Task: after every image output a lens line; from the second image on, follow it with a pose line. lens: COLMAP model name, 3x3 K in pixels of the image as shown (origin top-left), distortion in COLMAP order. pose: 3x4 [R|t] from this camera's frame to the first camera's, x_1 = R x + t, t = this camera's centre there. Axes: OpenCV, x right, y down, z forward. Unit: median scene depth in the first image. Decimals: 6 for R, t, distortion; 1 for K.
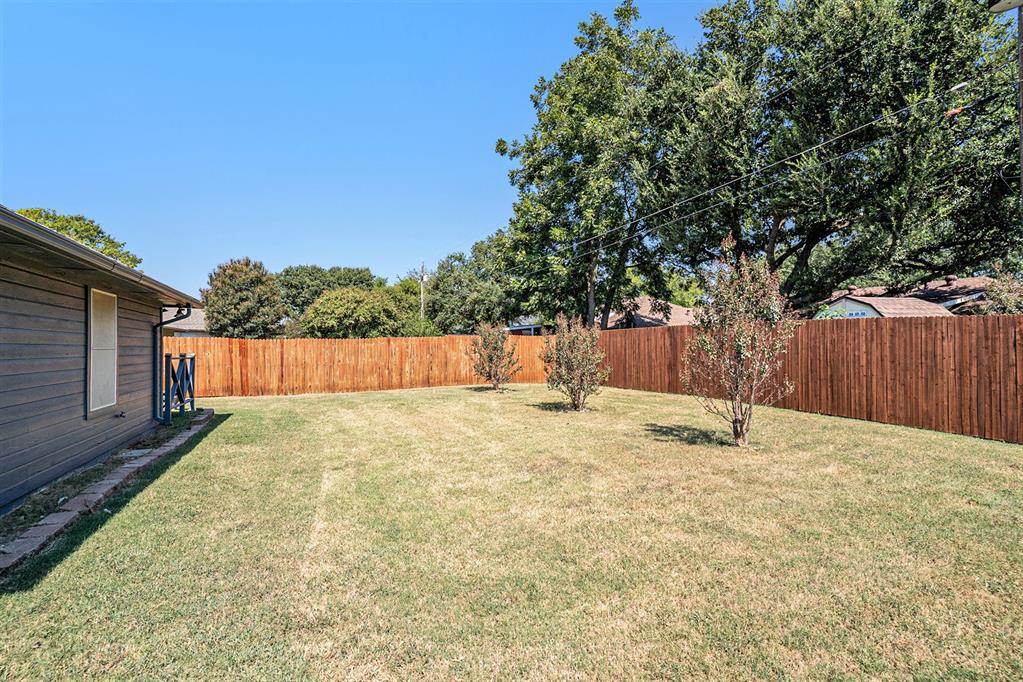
lens RADIAL K [[516.0, 0, 510.1], [0, 516.0, 340.6], [0, 0, 1]] dist [-0.058615, 0.025941]
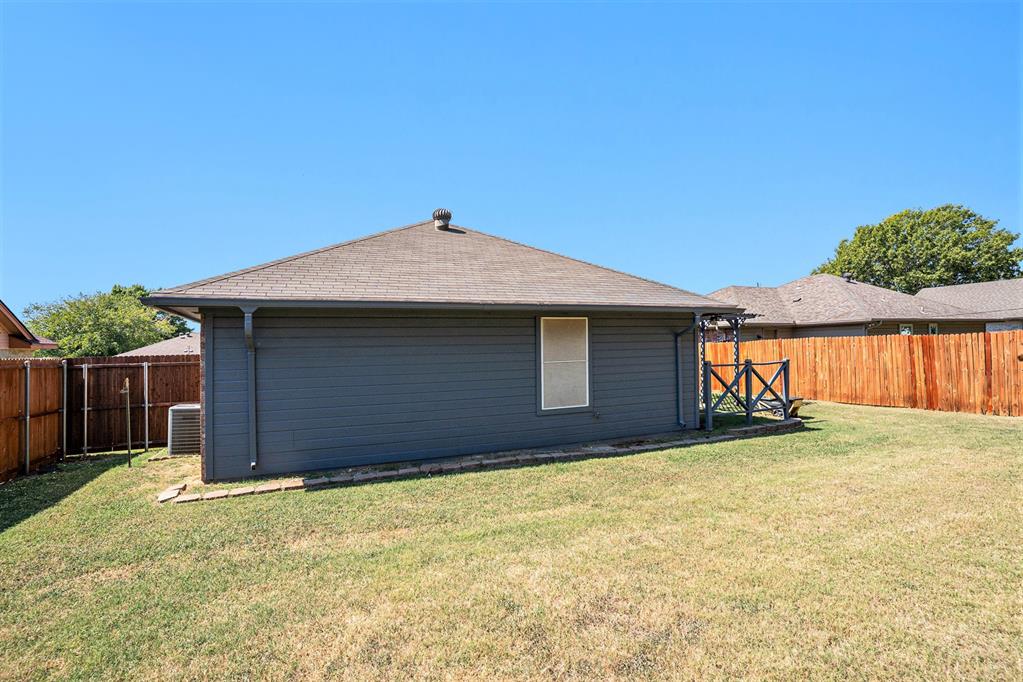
lens RADIAL K [[516.0, 0, 507.1], [0, 516.0, 335.9], [0, 0, 1]] dist [-0.058615, 0.025941]
pose [[0.019789, -0.037890, -0.999086, 0.217488], [0.045546, 0.998278, -0.036957, -0.002881], [0.998766, -0.044773, 0.021481, 0.350091]]
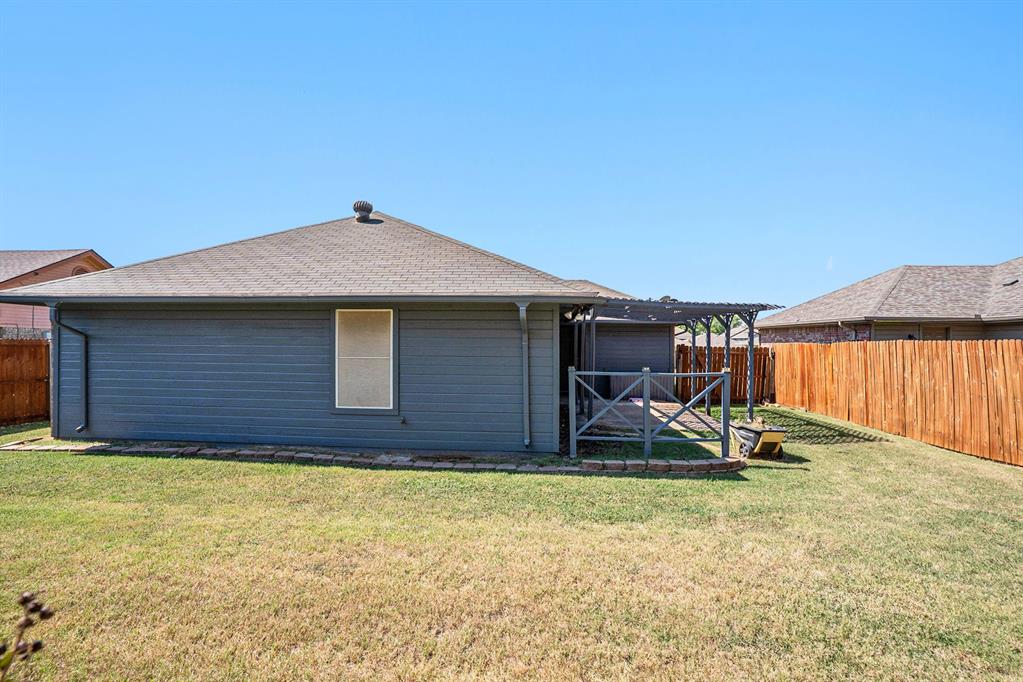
lens RADIAL K [[516.0, 0, 506.9], [0, 516.0, 339.2], [0, 0, 1]] dist [-0.058615, 0.025941]
pose [[-0.460016, -0.020613, -0.887672, 0.037274], [0.006409, 0.999627, -0.026534, 0.003175], [0.887888, -0.017895, -0.459712, 0.803541]]
